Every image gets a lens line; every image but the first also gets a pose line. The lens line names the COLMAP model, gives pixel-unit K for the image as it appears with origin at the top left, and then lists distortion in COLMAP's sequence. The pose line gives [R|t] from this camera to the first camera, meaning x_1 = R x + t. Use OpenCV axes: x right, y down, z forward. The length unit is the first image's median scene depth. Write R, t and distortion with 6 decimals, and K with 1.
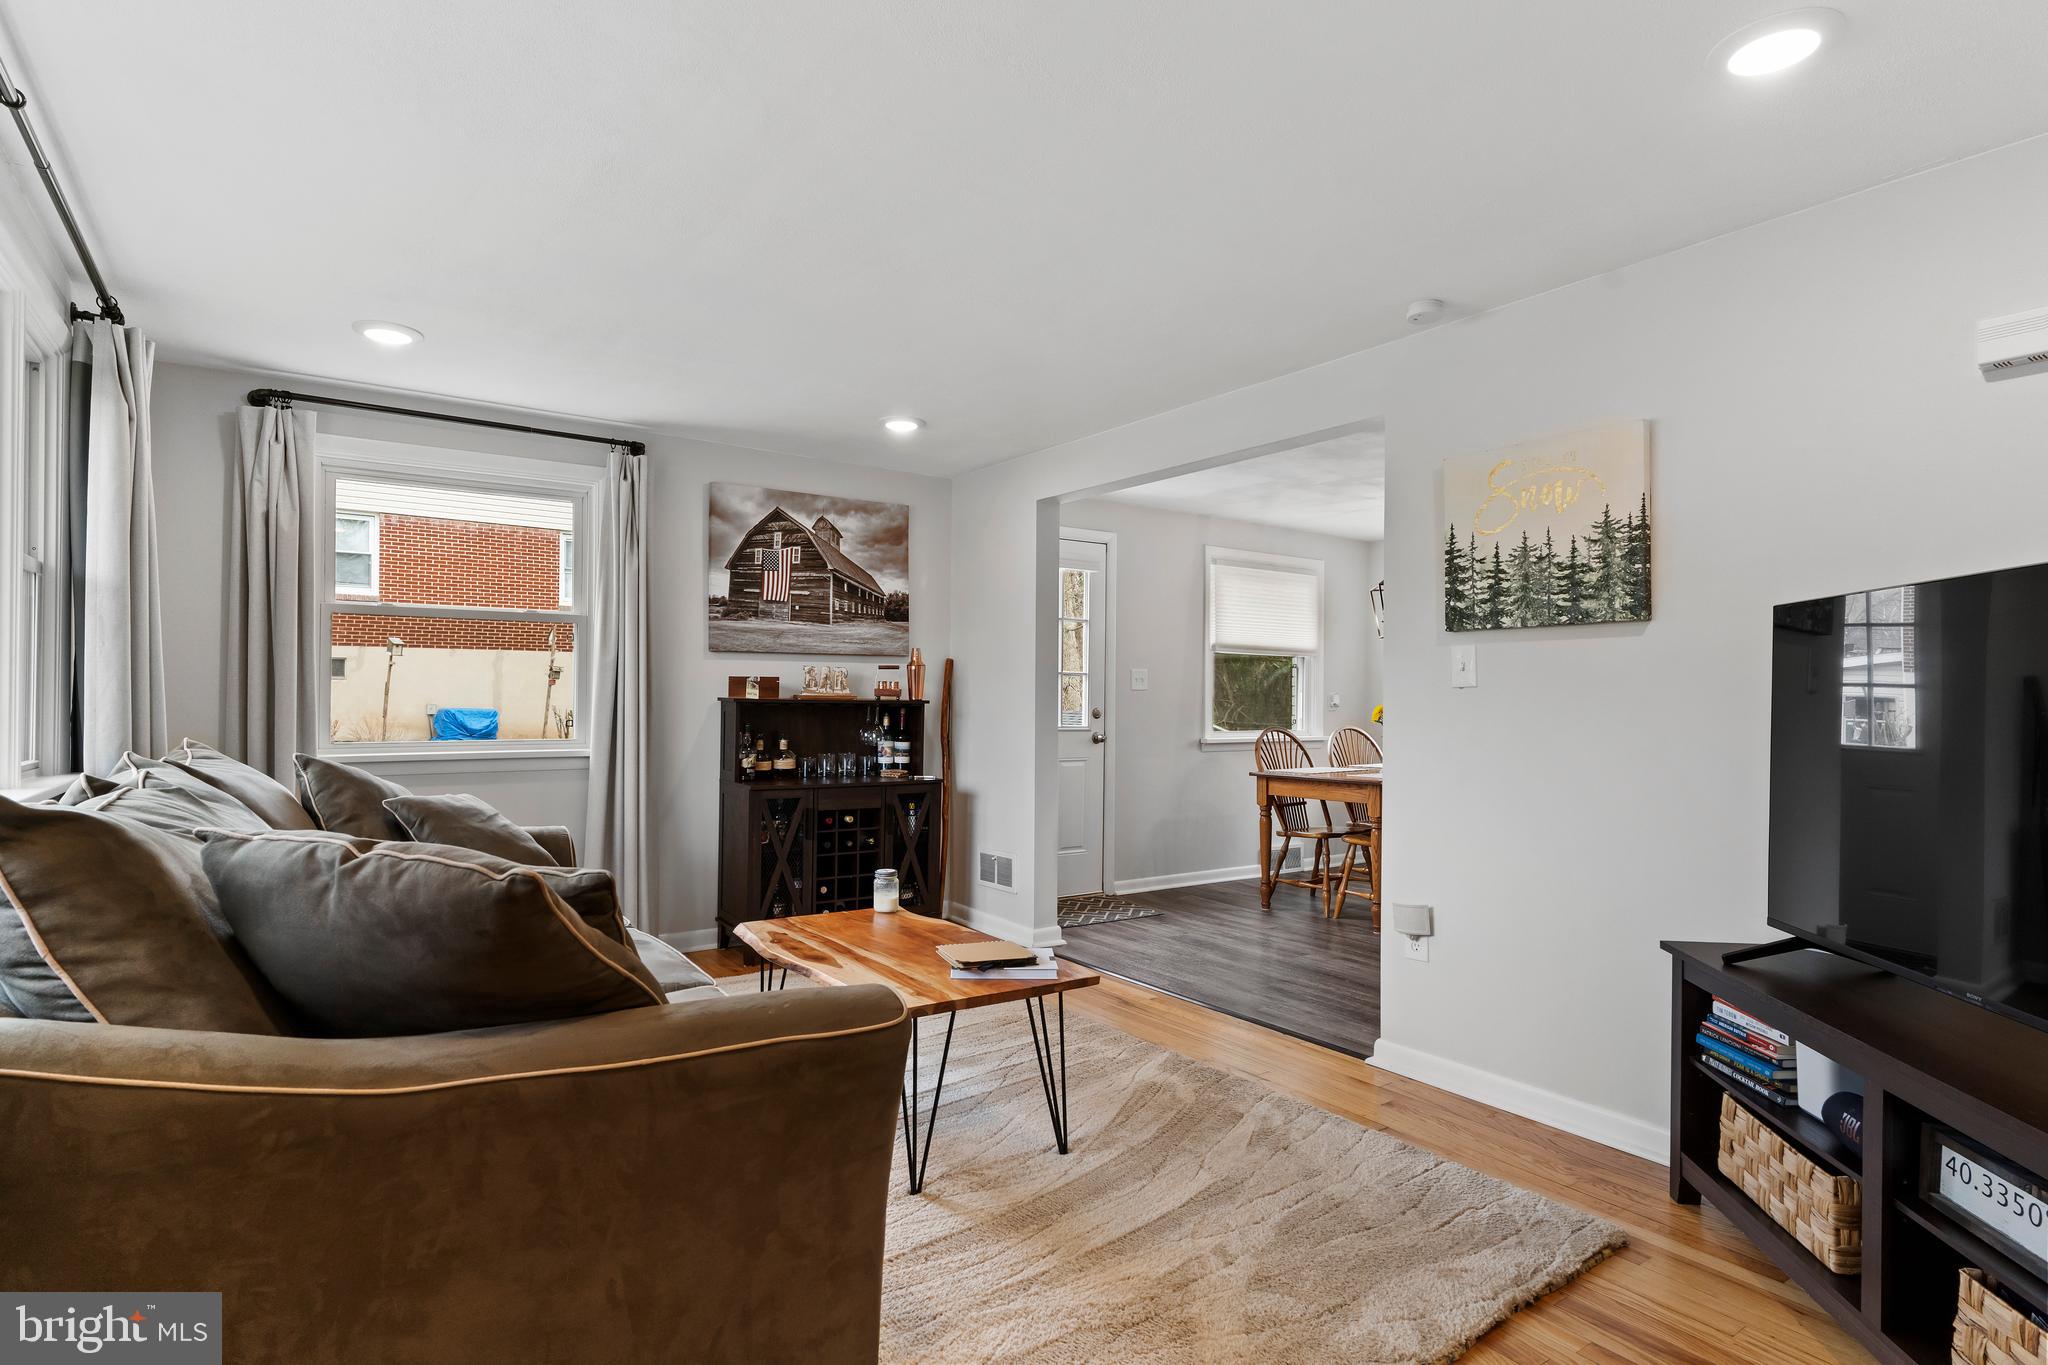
lens RADIAL K [[1059.5, 0, 1013.1], [0, 1059.5, 715.3], [0, 0, 1]] dist [-0.006076, -0.000102]
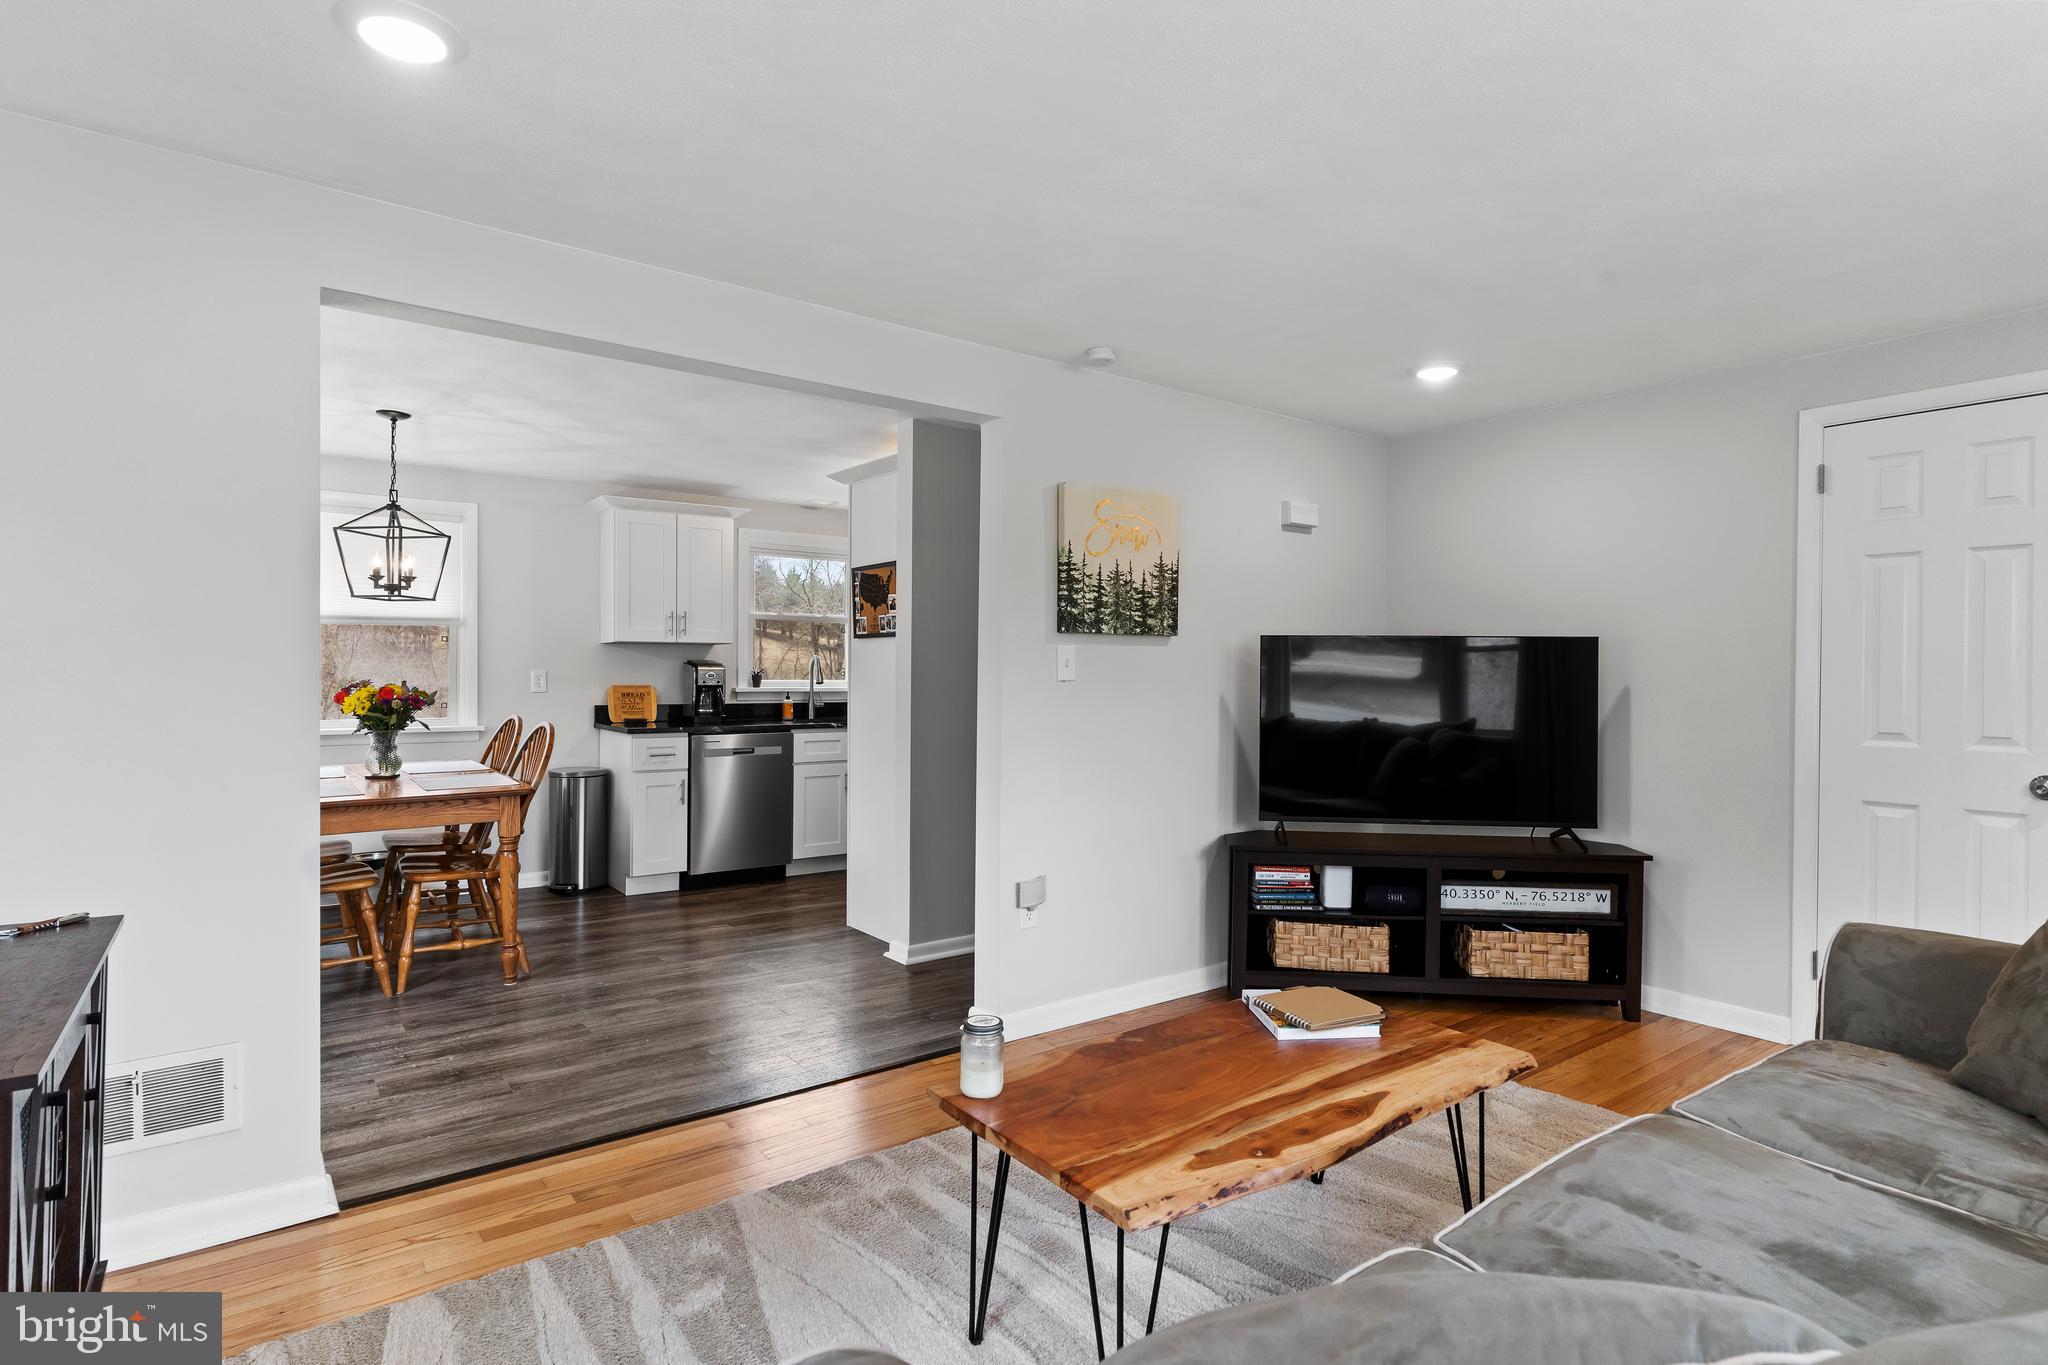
lens RADIAL K [[1054.9, 0, 1019.0], [0, 1054.9, 676.2], [0, 0, 1]] dist [-0.003728, 0.001782]
pose [[-0.045925, -0.013498, 0.998854, -0.493863], [0.006955, 0.999880, 0.013831, -0.031496], [-0.998921, 0.007583, -0.045826, 0.734181]]
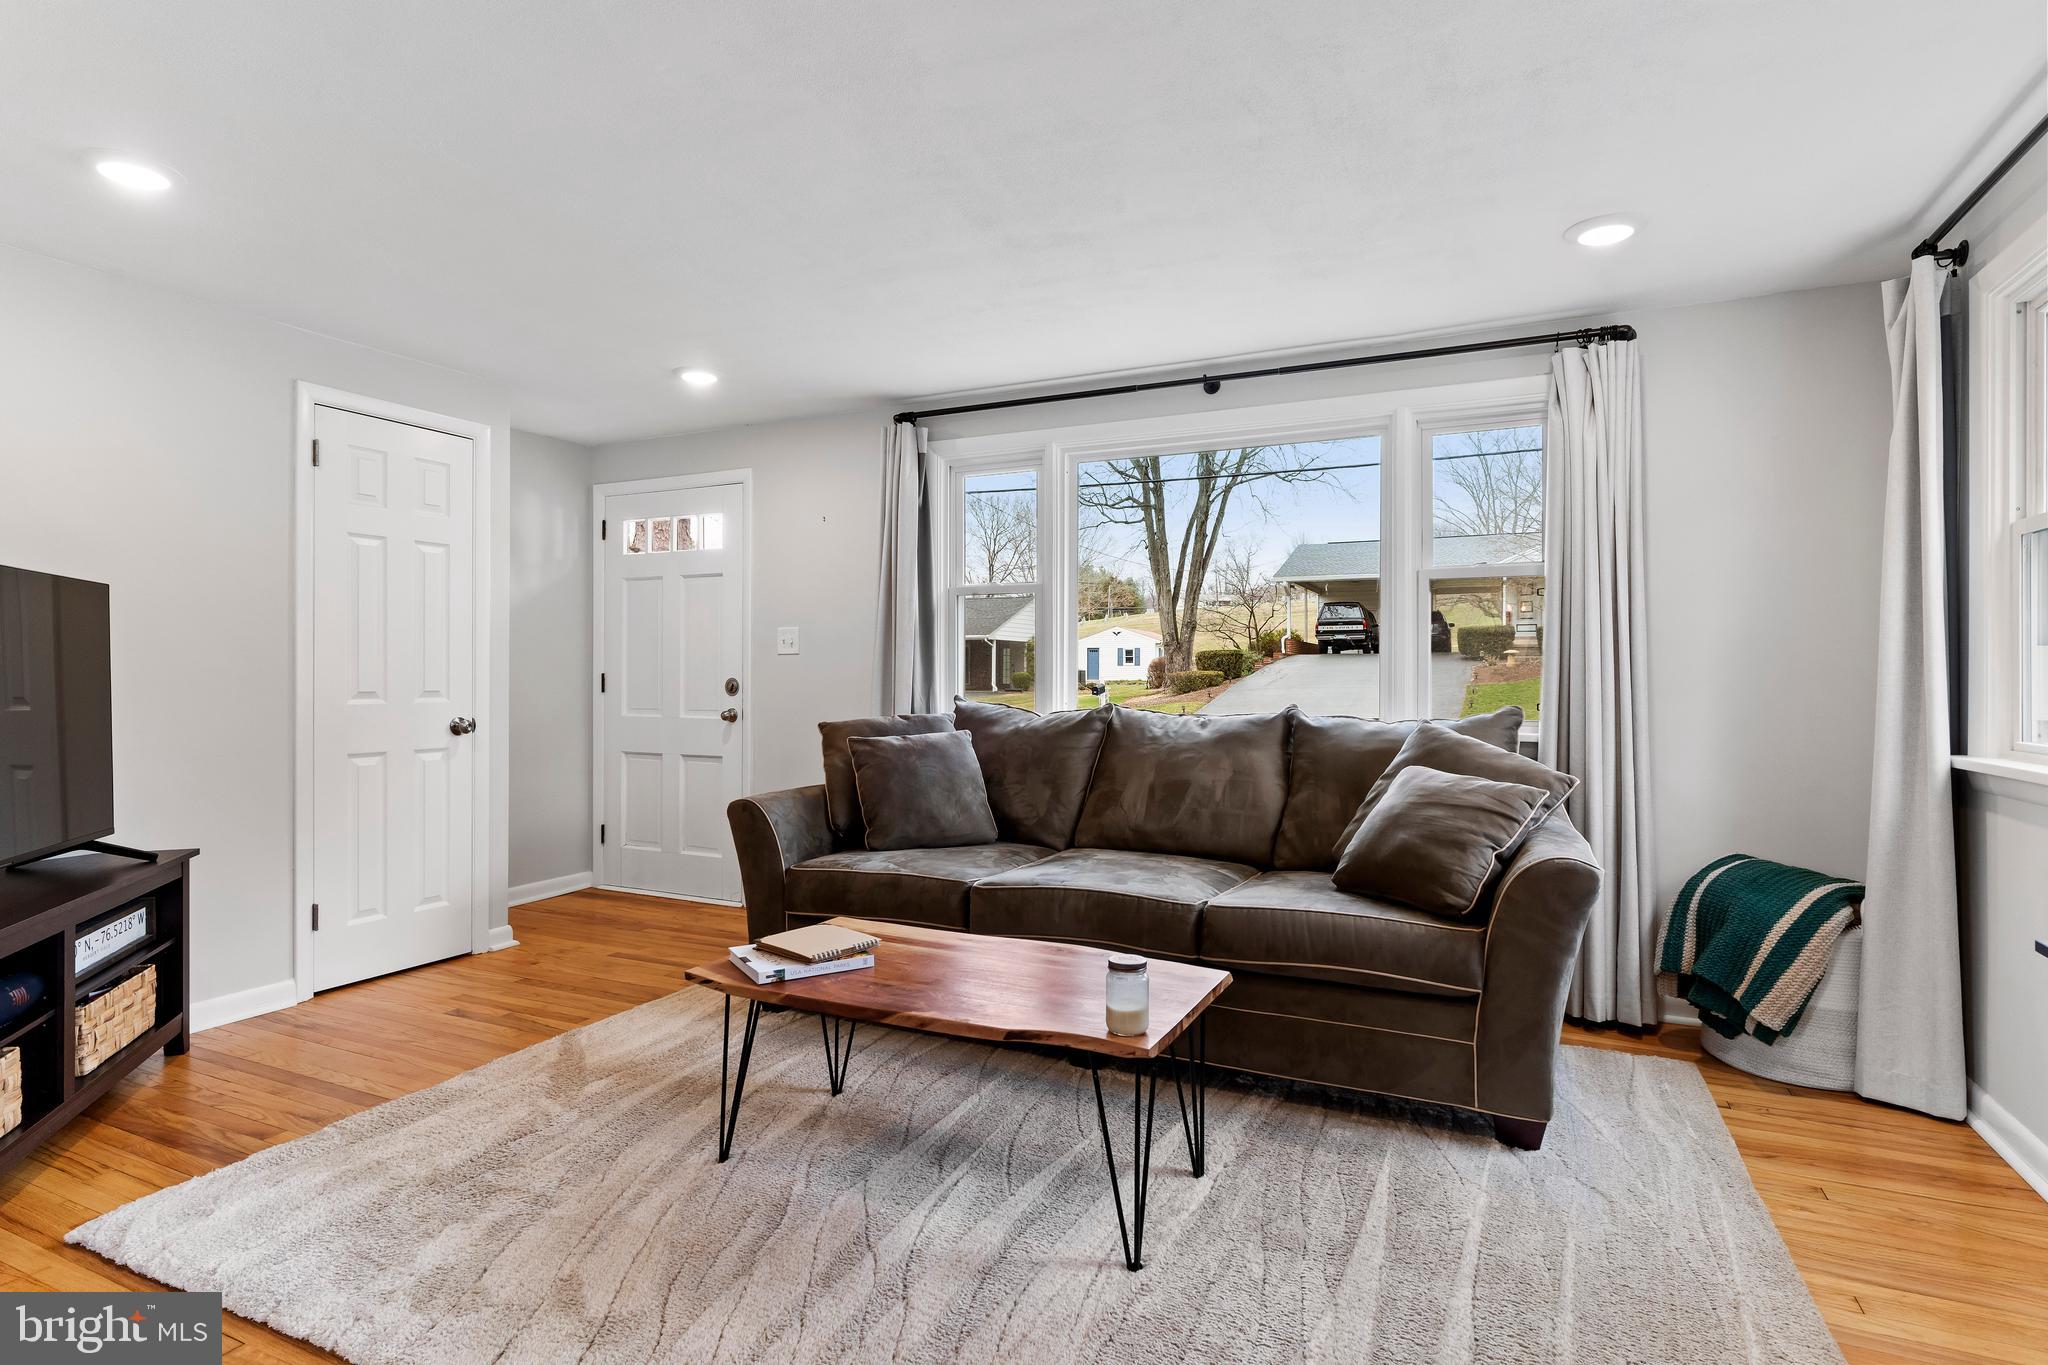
lens RADIAL K [[1045.8, 0, 1022.8], [0, 1045.8, 665.7], [0, 0, 1]] dist [-0.001096, 0.001438]
pose [[-0.861582, -0.015549, -0.507381, 0.155152], [-0.016495, 0.999860, -0.002631, -0.005951], [0.507351, 0.006102, -0.861718, 1.063538]]
